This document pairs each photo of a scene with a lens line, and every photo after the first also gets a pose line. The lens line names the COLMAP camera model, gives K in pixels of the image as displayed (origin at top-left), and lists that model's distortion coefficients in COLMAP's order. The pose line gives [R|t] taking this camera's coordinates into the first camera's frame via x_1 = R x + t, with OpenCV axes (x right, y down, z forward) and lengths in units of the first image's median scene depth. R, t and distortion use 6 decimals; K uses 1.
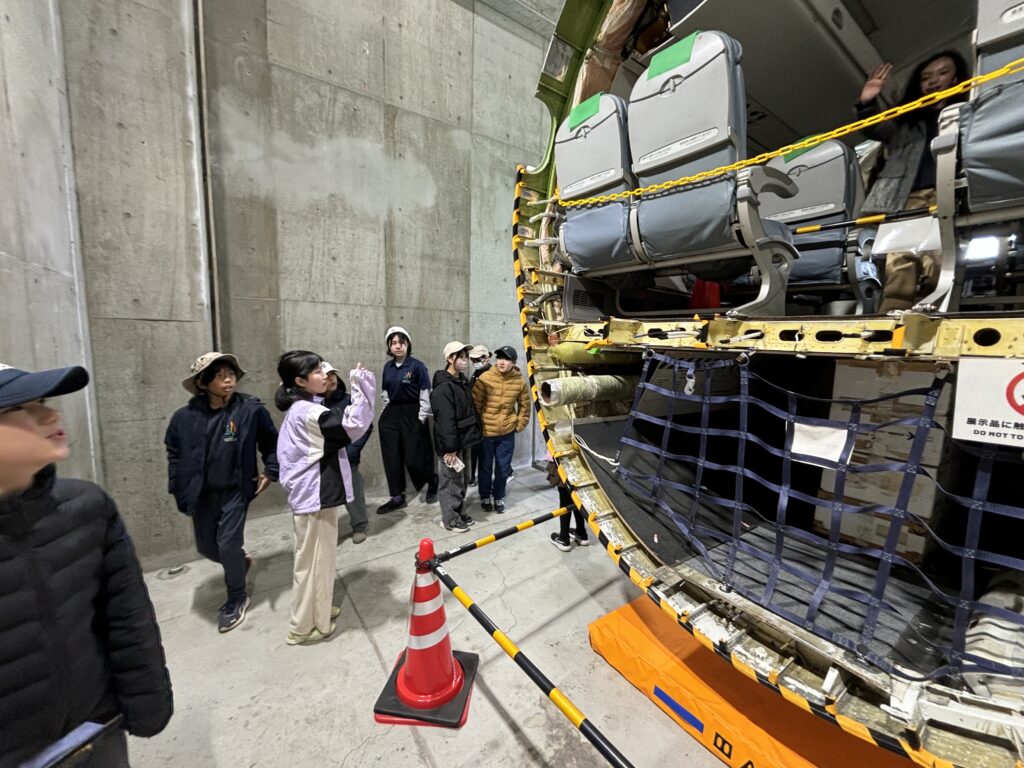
lens RADIAL K [[413.3, 0, 509.8], [0, 413.3, 382.5], [0, 0, 1]] dist [-0.004761, 0.003501]
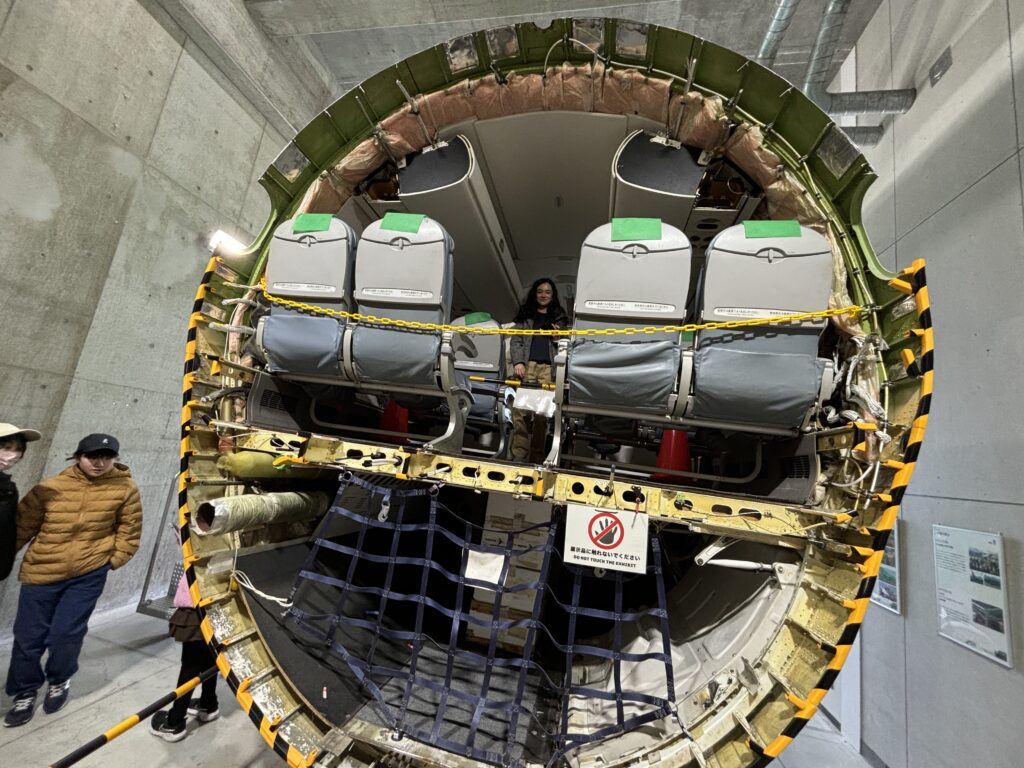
lens RADIAL K [[413.3, 0, 511.3], [0, 413.3, 381.7], [0, 0, 1]] dist [-0.004761, 0.003501]
pose [[0.719916, 0.195889, 0.665844, -0.076872], [-0.039661, 0.969388, -0.242309, -0.068217], [-0.692927, 0.148034, 0.705647, 0.016951]]
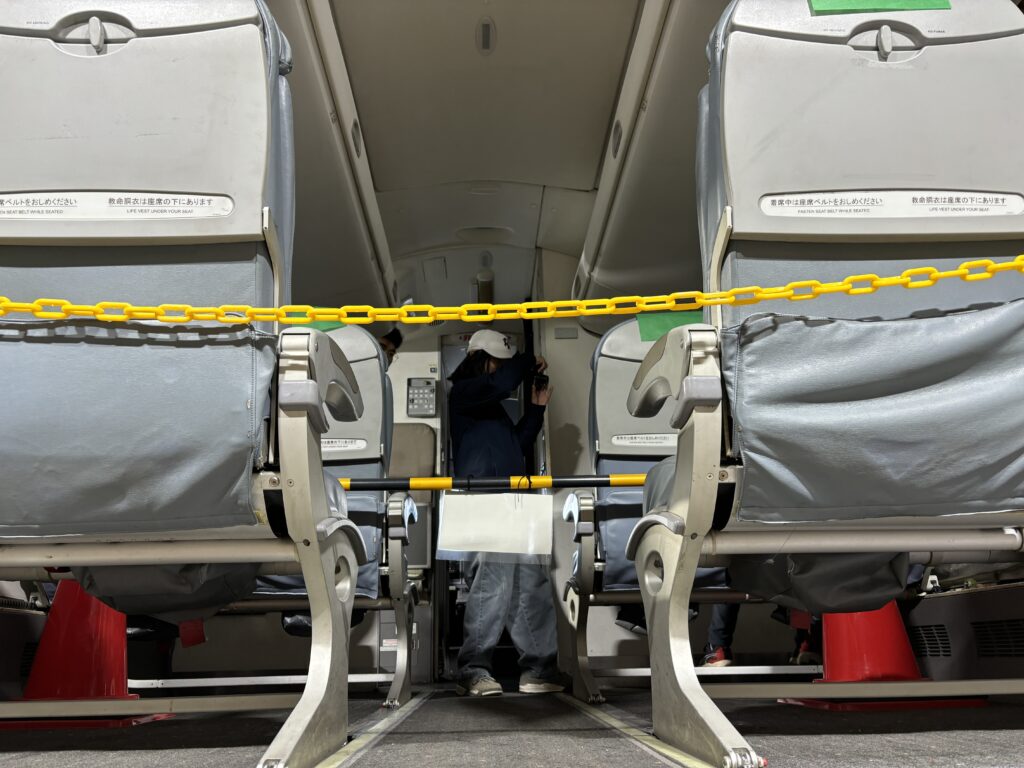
lens RADIAL K [[791.0, 0, 515.7], [0, 791.0, 383.5], [0, 0, 1]] dist [0.000785, 0.008894]
pose [[0.549967, 0.213078, 0.807548, 0.117972], [0.129608, 0.933420, -0.334558, -0.194350], [-0.825068, 0.288661, 0.485734, 0.462240]]
